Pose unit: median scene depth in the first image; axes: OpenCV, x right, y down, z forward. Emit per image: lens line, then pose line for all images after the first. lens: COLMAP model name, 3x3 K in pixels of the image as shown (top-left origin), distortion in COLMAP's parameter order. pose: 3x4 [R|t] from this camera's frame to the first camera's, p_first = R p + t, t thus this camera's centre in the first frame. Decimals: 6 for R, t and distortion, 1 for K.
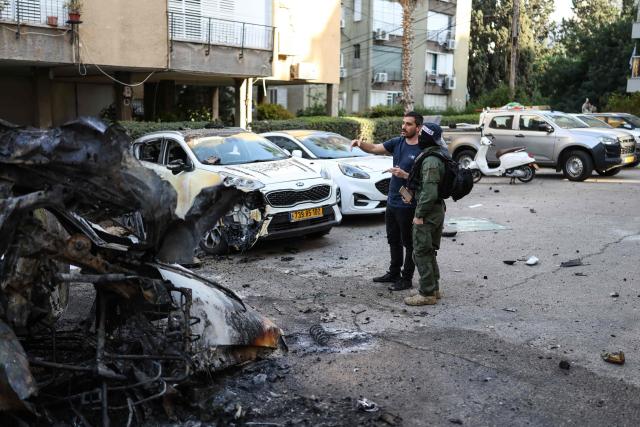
lens RADIAL K [[649.9, 0, 319.4], [0, 649.9, 234.0], [0, 0, 1]] dist [0.001432, 0.000991]
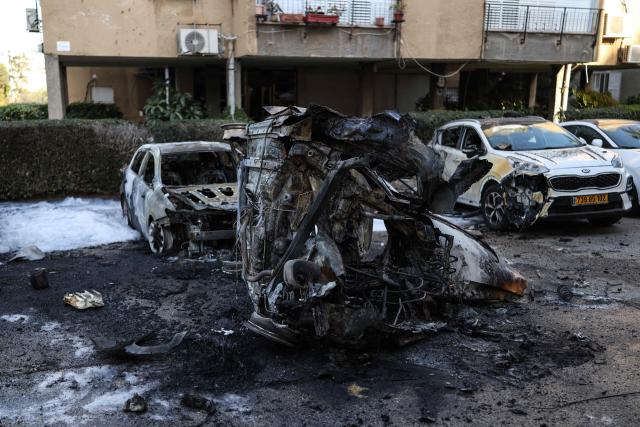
lens RADIAL K [[649.9, 0, 319.4], [0, 649.9, 234.0], [0, 0, 1]] dist [0.001432, 0.000991]
pose [[0.892984, 0.082889, -0.442390, 0.058107], [-0.075102, 0.996557, 0.035126, 0.020202], [0.443778, 0.001858, 0.896135, -0.129827]]
